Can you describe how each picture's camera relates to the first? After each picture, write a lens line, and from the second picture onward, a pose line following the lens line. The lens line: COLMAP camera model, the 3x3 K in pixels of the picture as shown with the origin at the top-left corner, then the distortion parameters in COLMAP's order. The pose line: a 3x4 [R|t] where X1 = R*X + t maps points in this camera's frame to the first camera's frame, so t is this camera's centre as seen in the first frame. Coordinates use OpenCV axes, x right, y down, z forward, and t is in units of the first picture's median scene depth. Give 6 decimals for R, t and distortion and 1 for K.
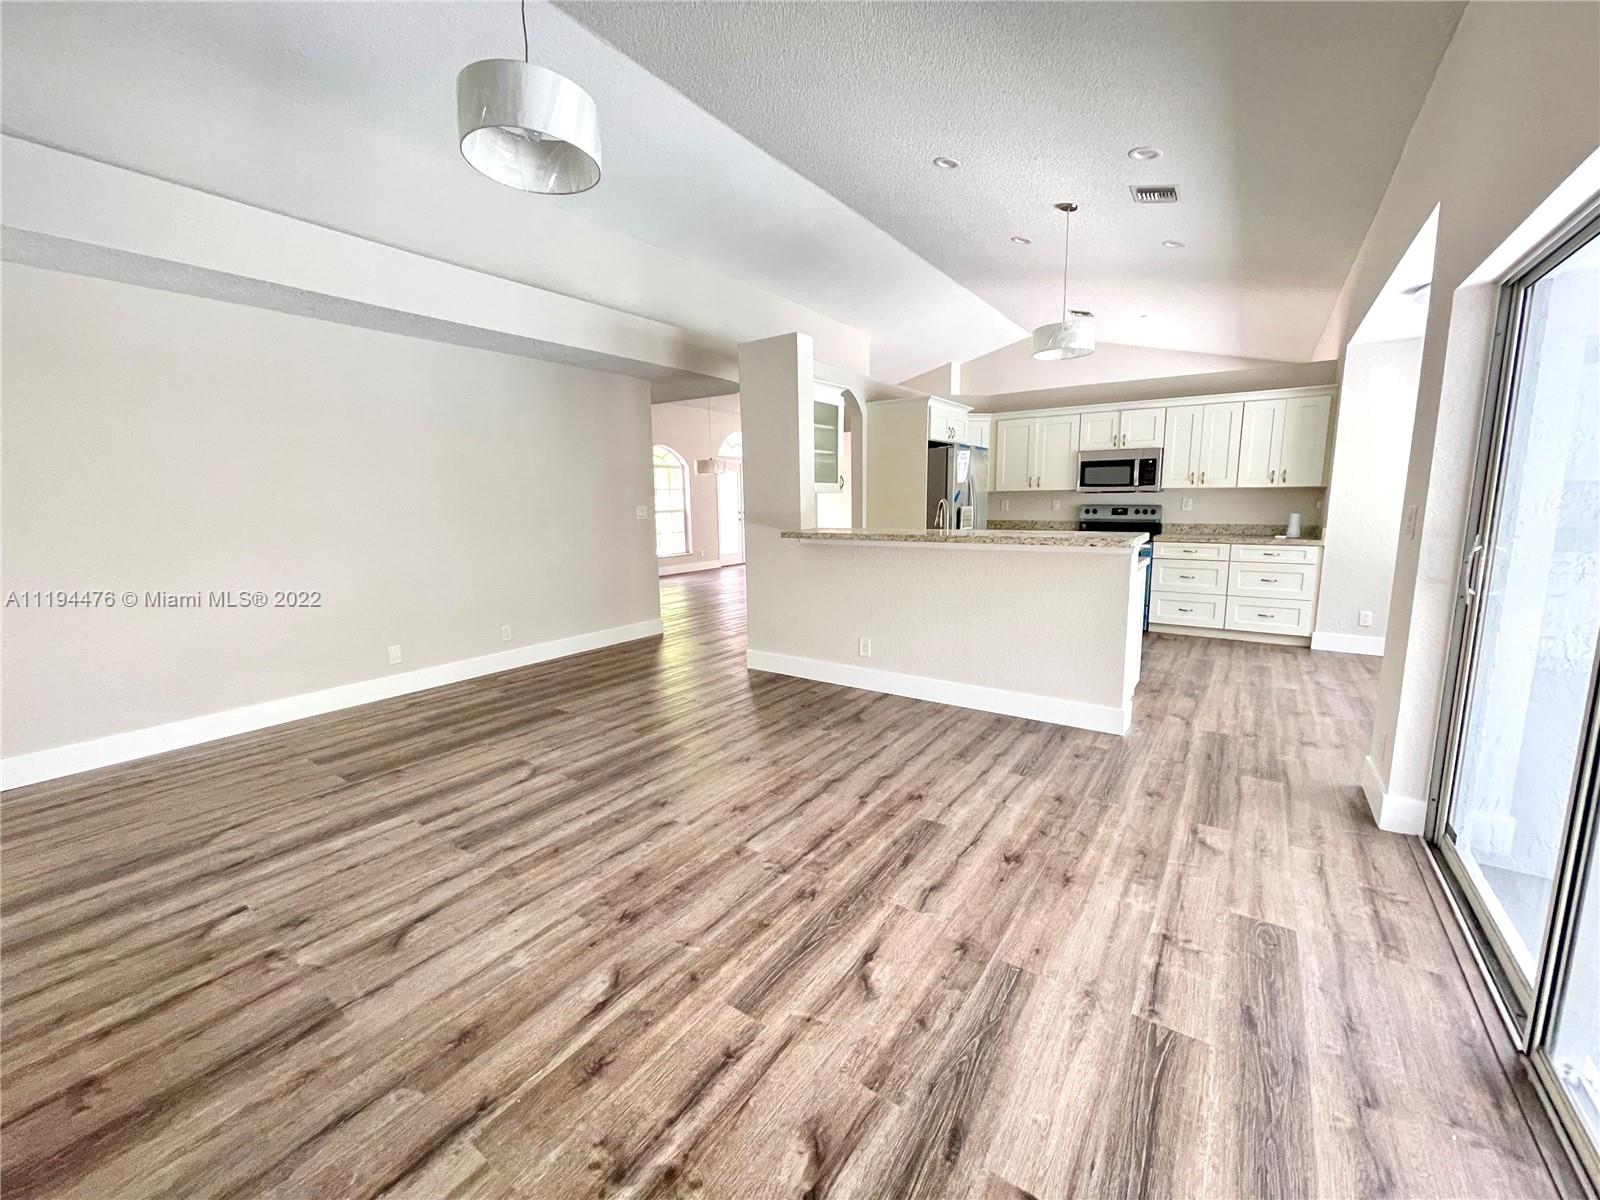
lens RADIAL K [[643.3, 0, 802.3], [0, 643.3, 599.6], [0, 0, 1]] dist [-0.000306, 0.000551]
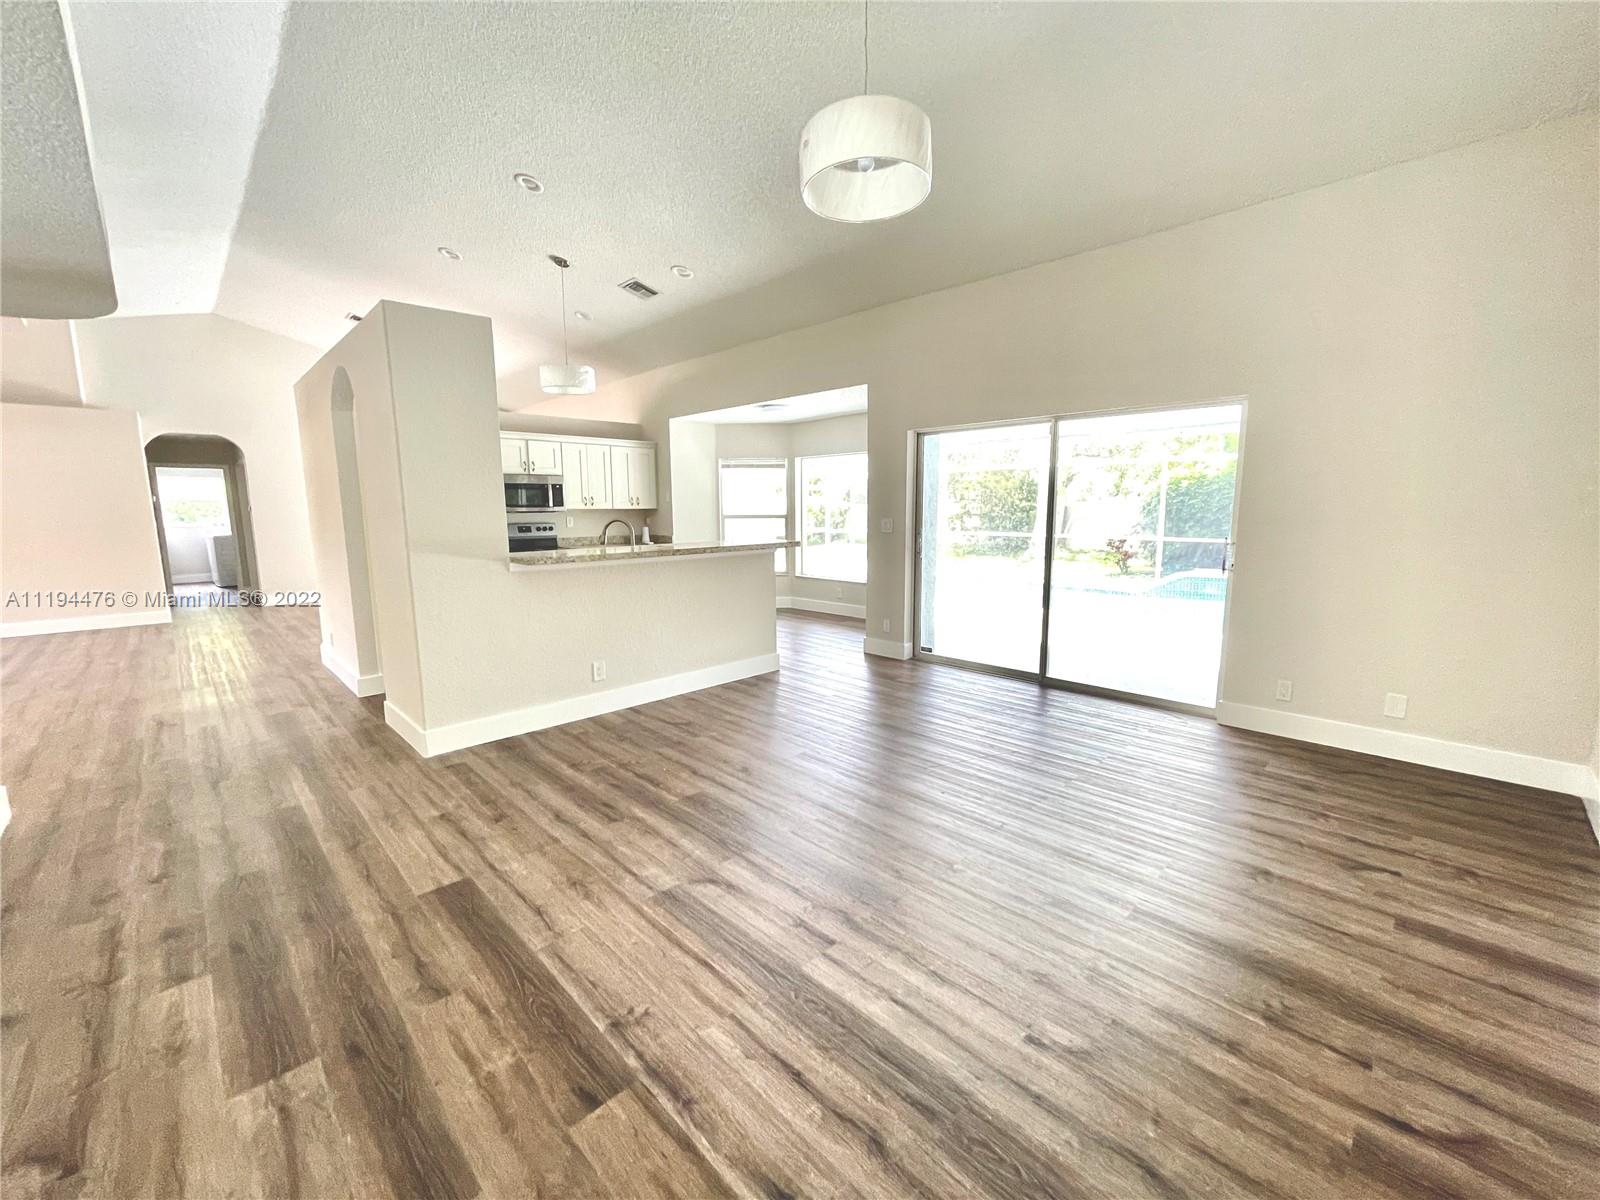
lens RADIAL K [[643.3, 0, 798.7], [0, 643.3, 600.5], [0, 0, 1]] dist [-0.000306, 0.000551]
pose [[0.189215, -0.131450, 0.973097, -0.932016], [0.162399, 0.981541, 0.101013, -0.094485], [-0.968413, 0.138917, 0.207069, 0.600787]]
